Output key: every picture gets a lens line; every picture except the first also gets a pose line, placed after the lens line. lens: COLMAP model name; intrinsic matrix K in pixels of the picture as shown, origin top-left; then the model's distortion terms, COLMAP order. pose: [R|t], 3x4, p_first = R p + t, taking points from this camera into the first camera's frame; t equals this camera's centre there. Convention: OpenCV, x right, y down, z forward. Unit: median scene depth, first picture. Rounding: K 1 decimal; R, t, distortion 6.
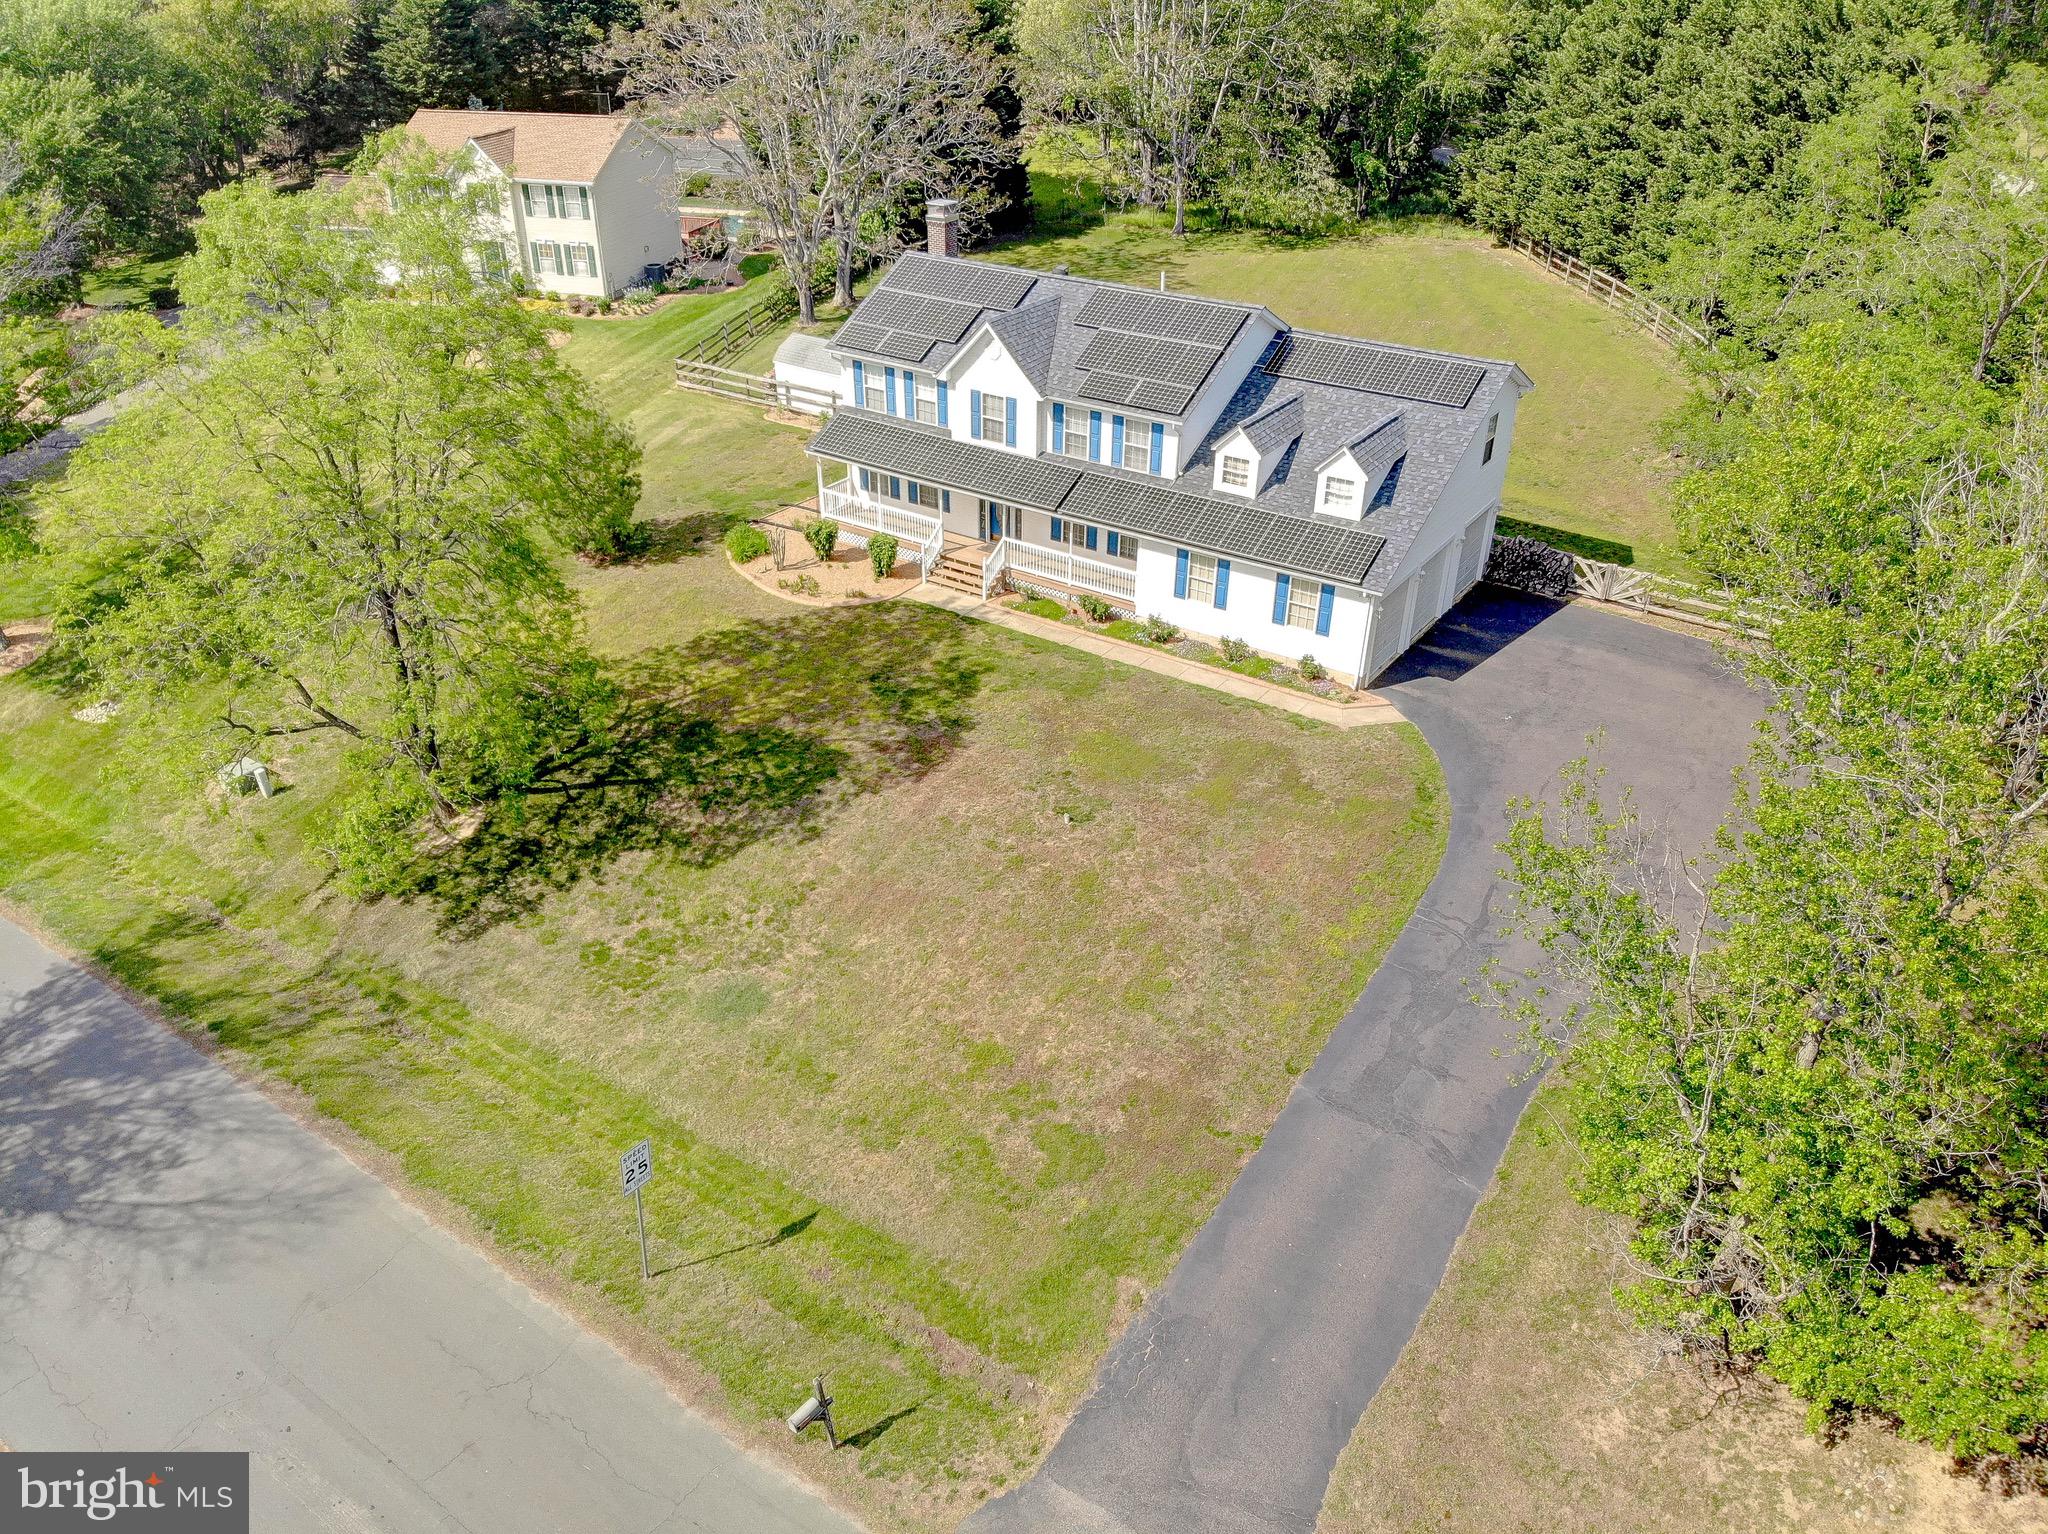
lens RADIAL K [[1496.0, 0, 1020.0], [0, 1496.0, 784.3], [0, 0, 1]] dist [0.074118, -0.187569]
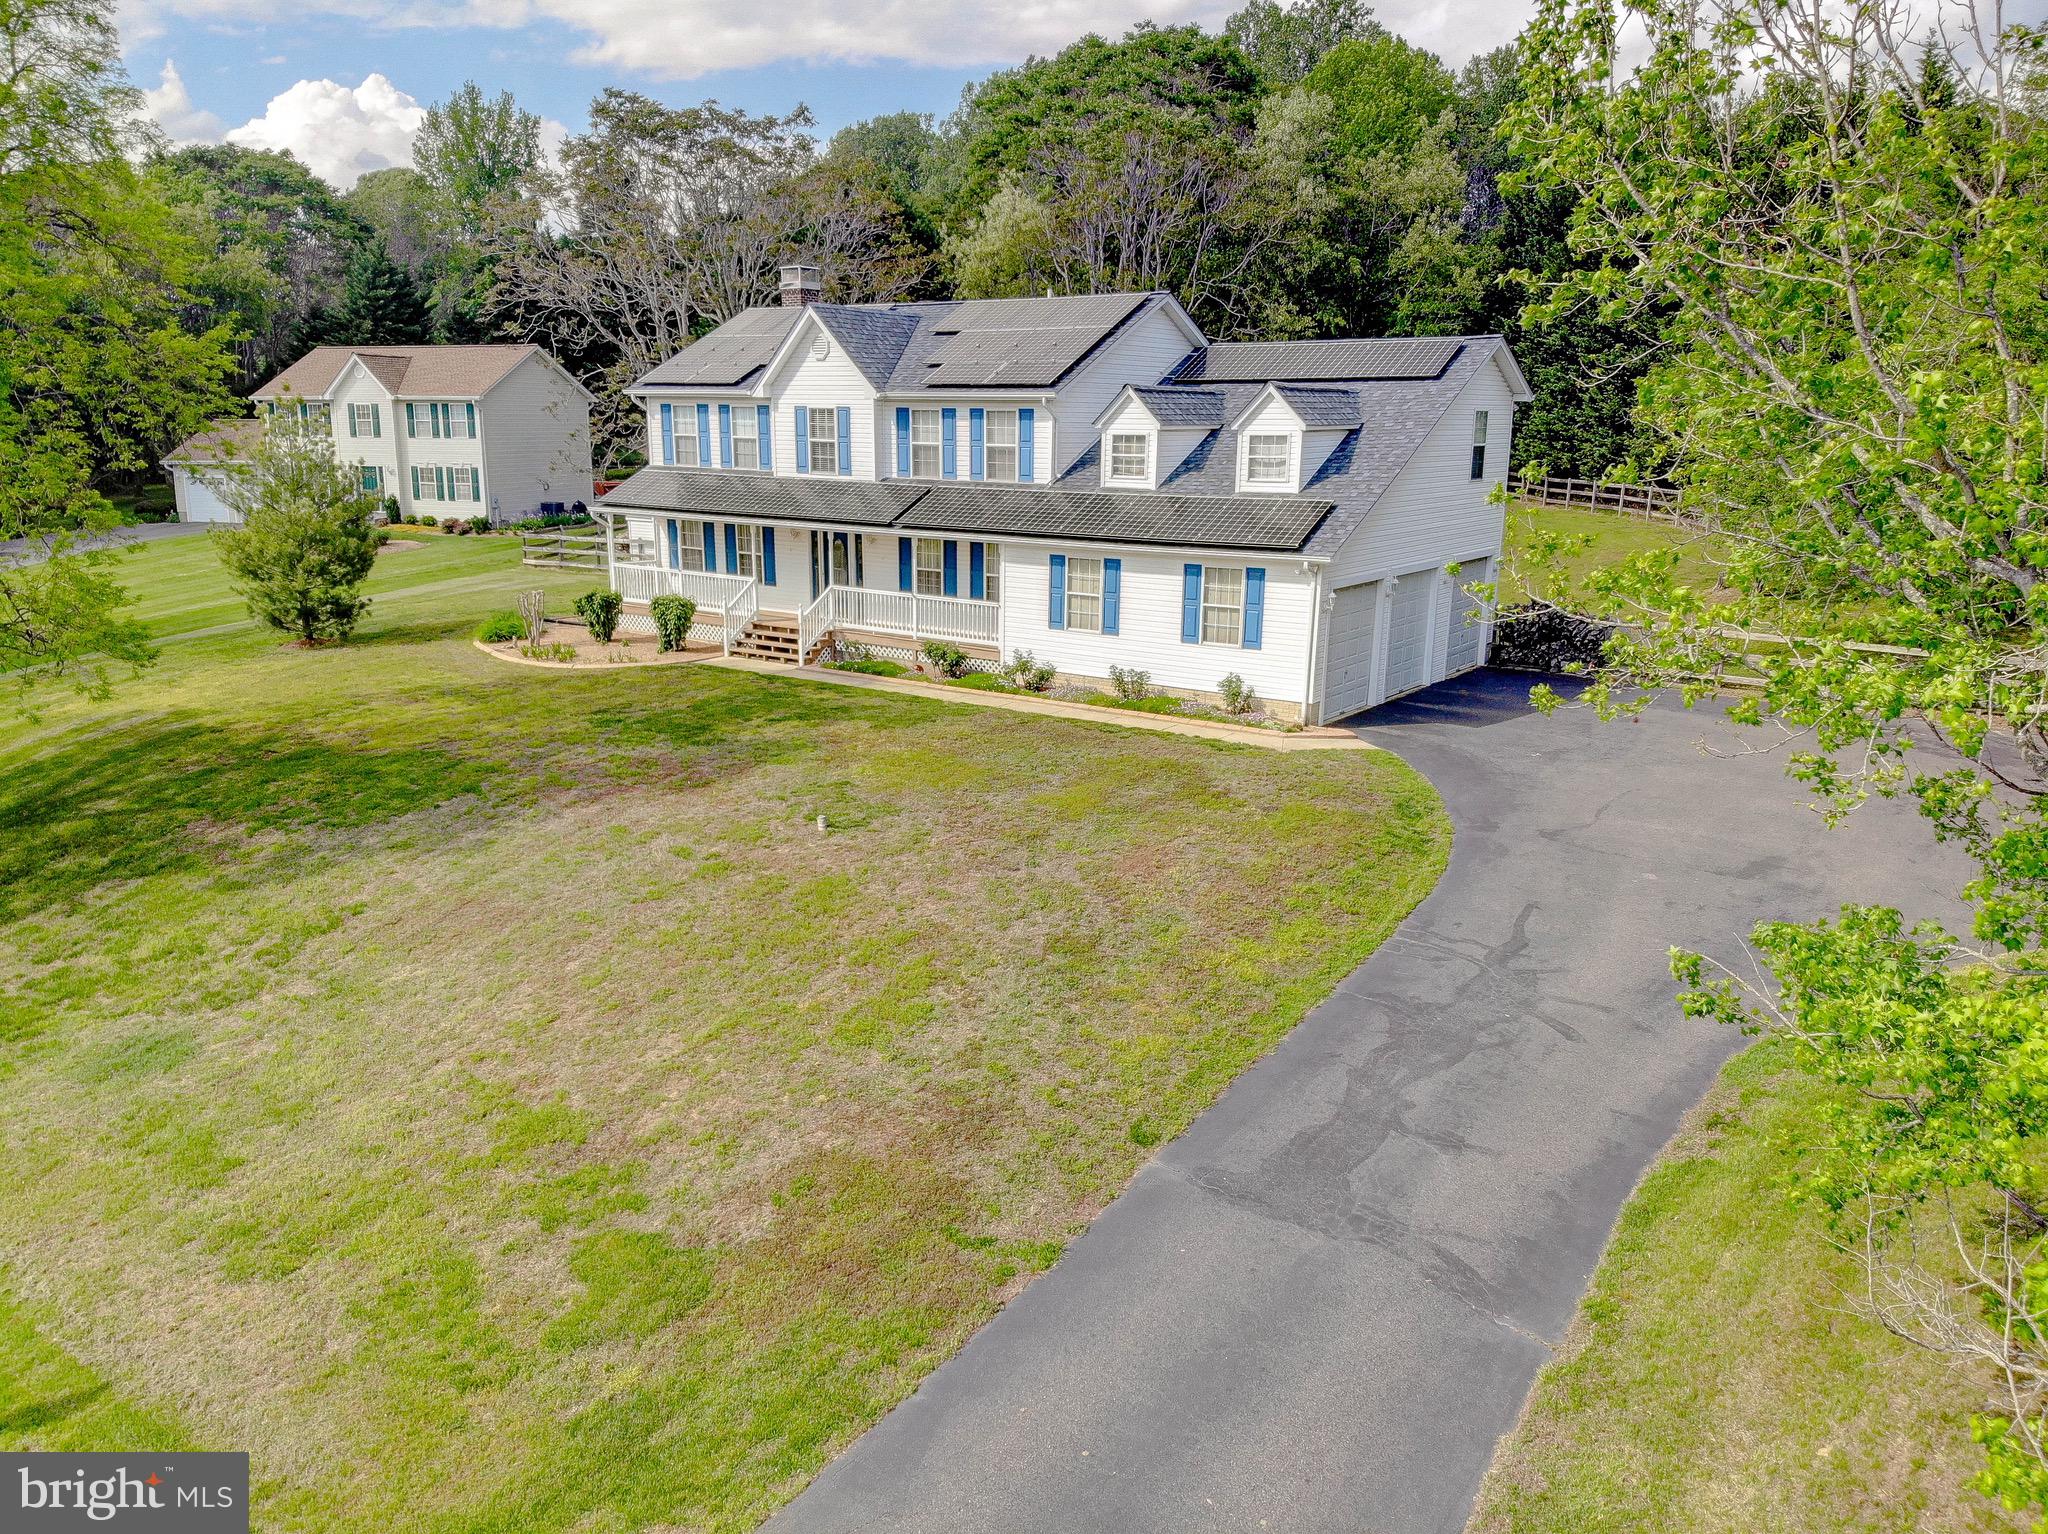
lens RADIAL K [[1496.0, 0, 1027.2], [0, 1496.0, 795.6], [0, 0, 1]] dist [0.074118, -0.187569]
pose [[0.999867, 0.010527, -0.012492, 0.106422], [-0.013722, 0.956155, -0.292541, 0.162903], [0.008865, 0.292673, 0.956171, 0.360812]]
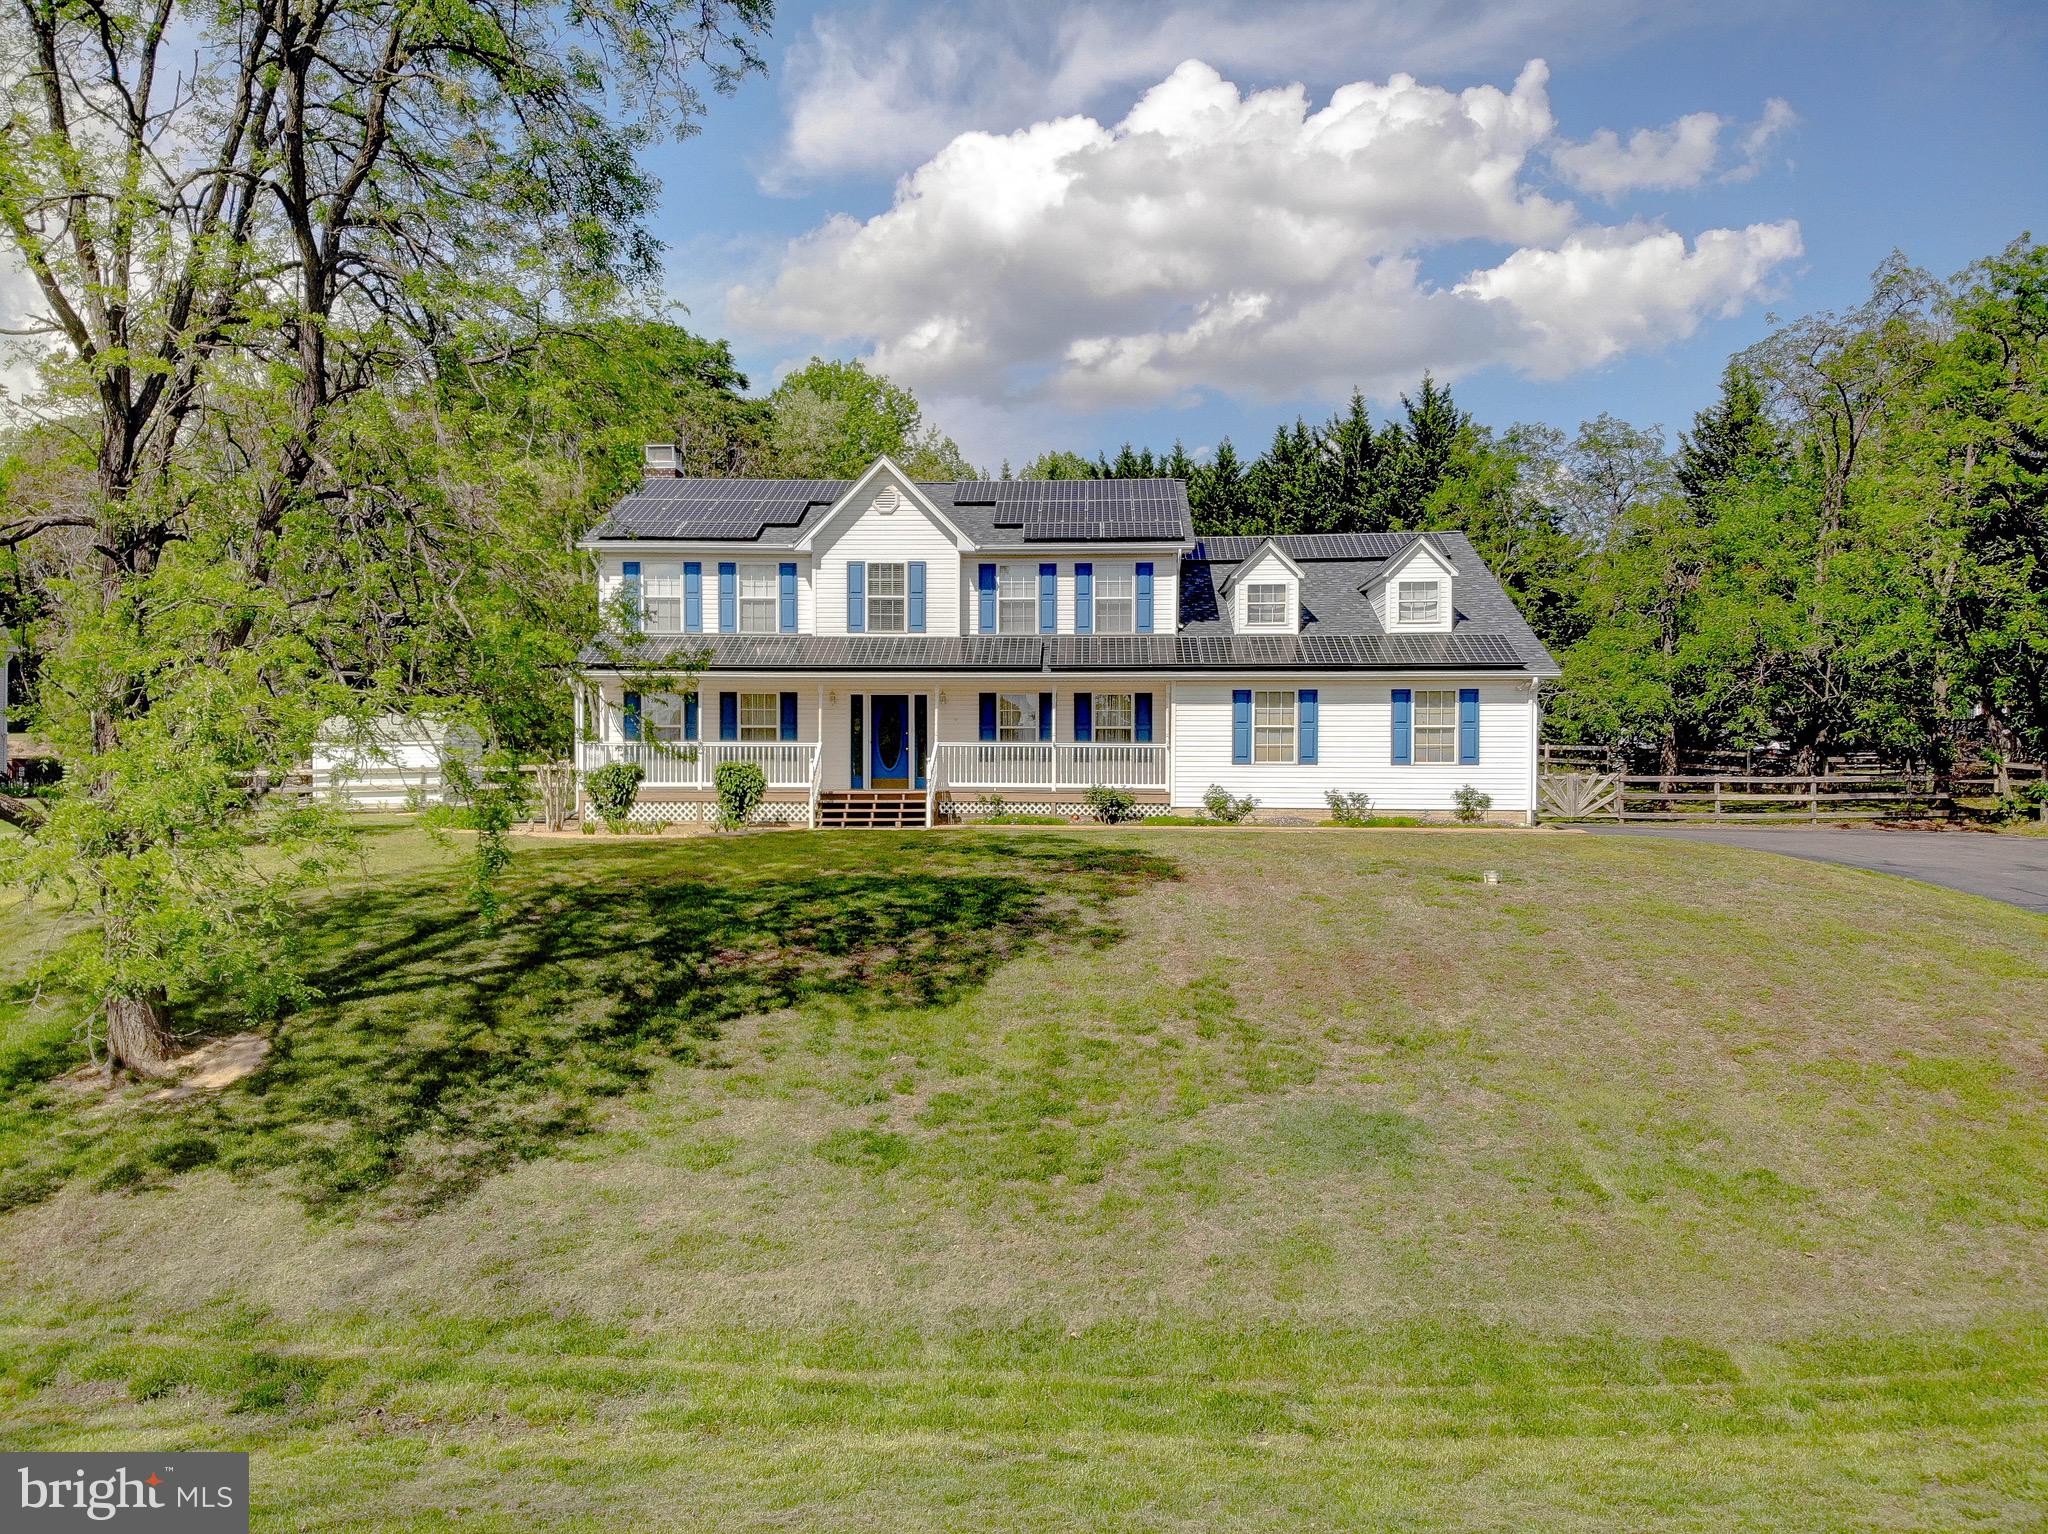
lens RADIAL K [[1496.0, 0, 1009.6], [0, 1496.0, 779.9], [0, 0, 1]] dist [0.074118, -0.187569]
pose [[0.858511, -0.001035, 0.512793, -0.357652], [0.265341, 0.856613, -0.442502, 0.167717], [-0.438808, 0.515958, 0.735687, 0.556366]]
